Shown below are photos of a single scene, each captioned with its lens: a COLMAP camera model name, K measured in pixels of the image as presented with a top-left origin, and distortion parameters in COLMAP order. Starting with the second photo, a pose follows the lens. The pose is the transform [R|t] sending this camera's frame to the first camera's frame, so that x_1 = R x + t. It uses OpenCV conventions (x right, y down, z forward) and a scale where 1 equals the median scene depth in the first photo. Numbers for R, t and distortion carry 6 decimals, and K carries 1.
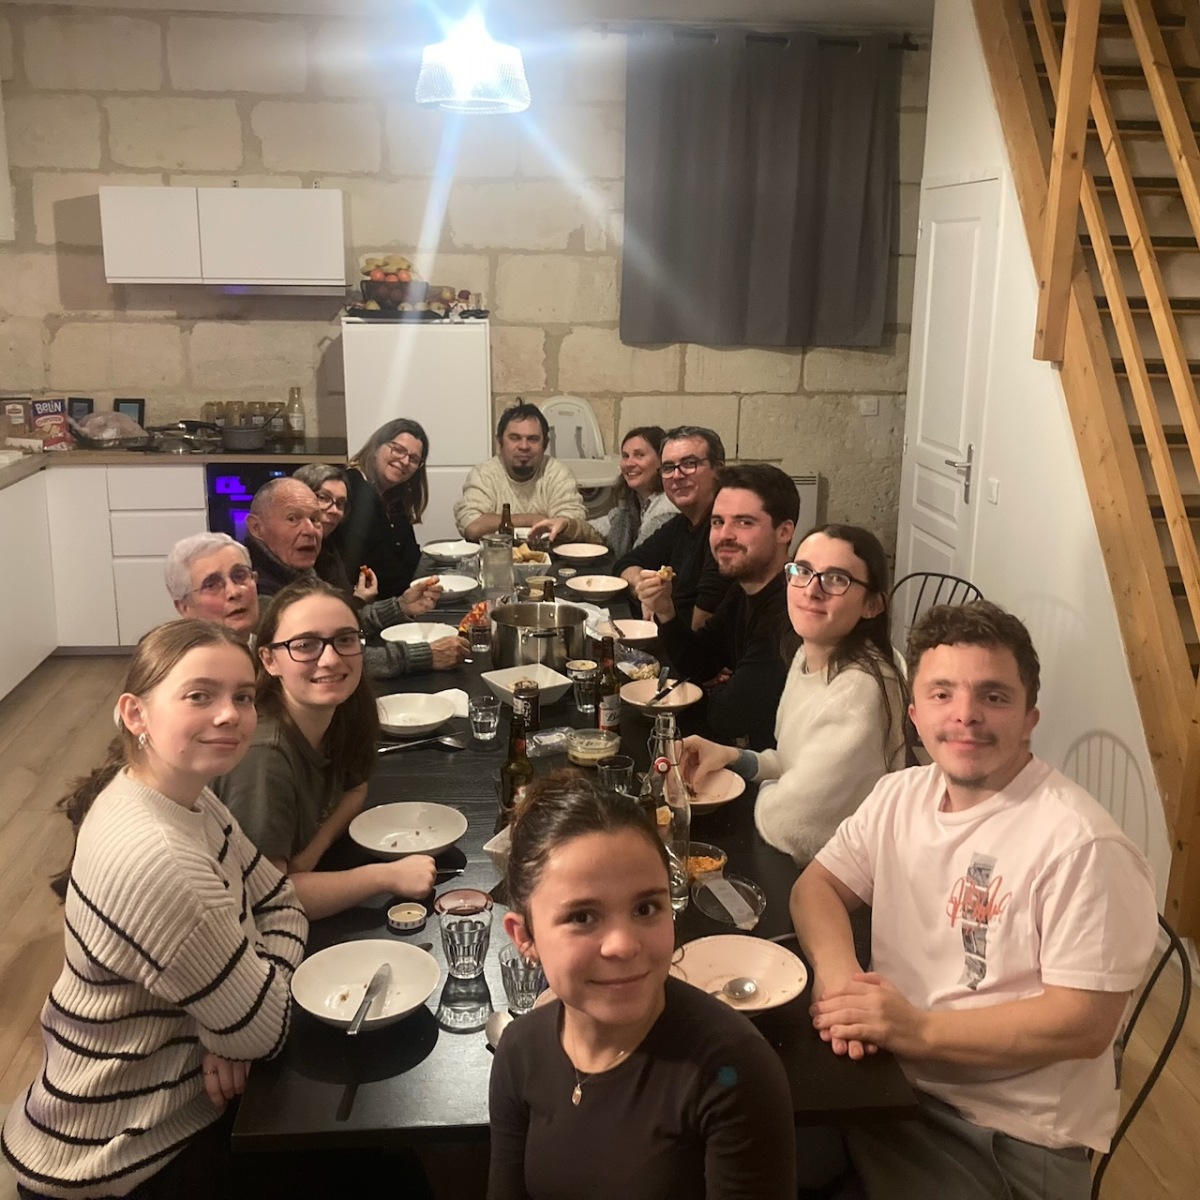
lens RADIAL K [[1337.5, 0, 599.3], [0, 1337.5, 597.5], [0, 0, 1]] dist [0.004576, 0.000000]
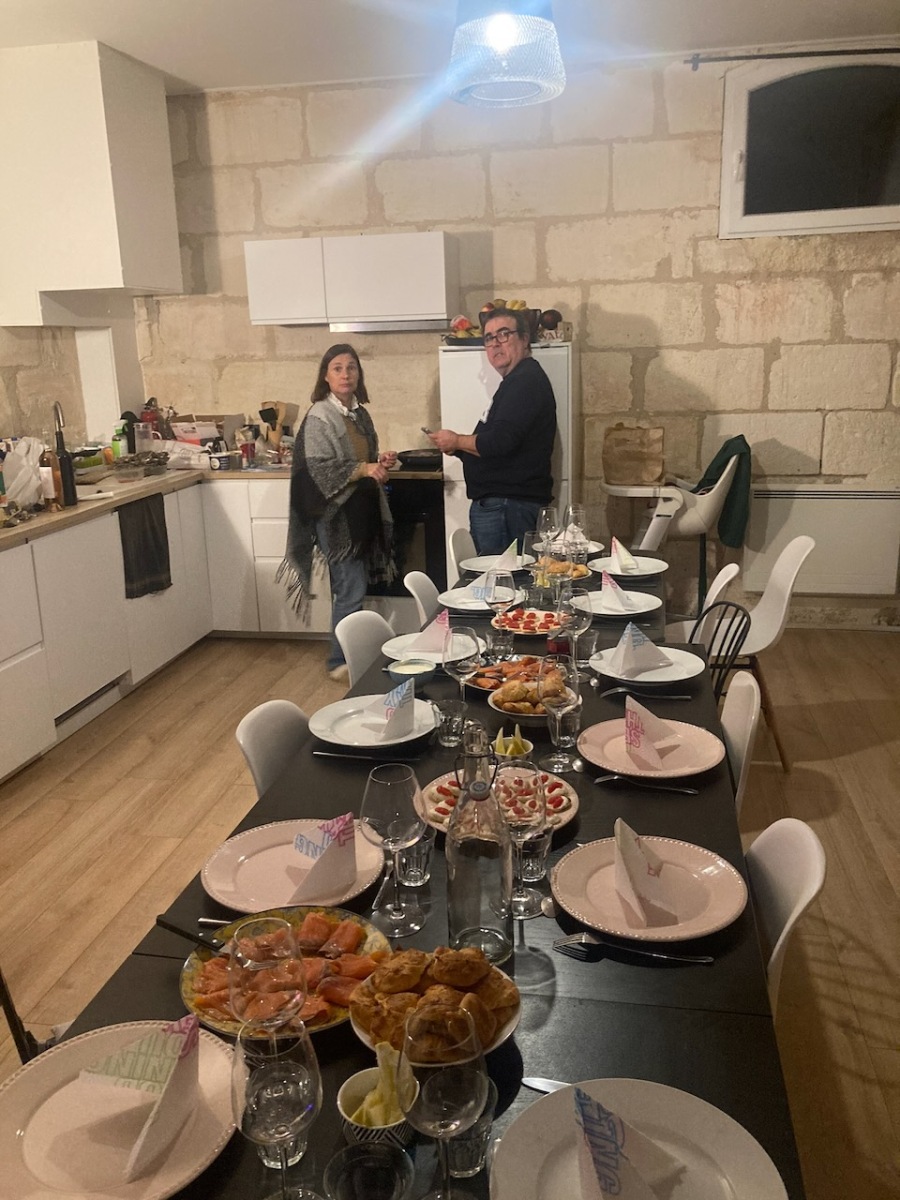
lens RADIAL K [[984.3, 0, 452.0], [0, 984.3, 605.6], [0, 0, 1]] dist [0.009171, 0.013558]
pose [[0.959566, 0.032298, -0.279626, 0.050818], [-0.027195, 0.999386, 0.022111, -0.010583], [0.280168, -0.013612, 0.959854, 0.196922]]
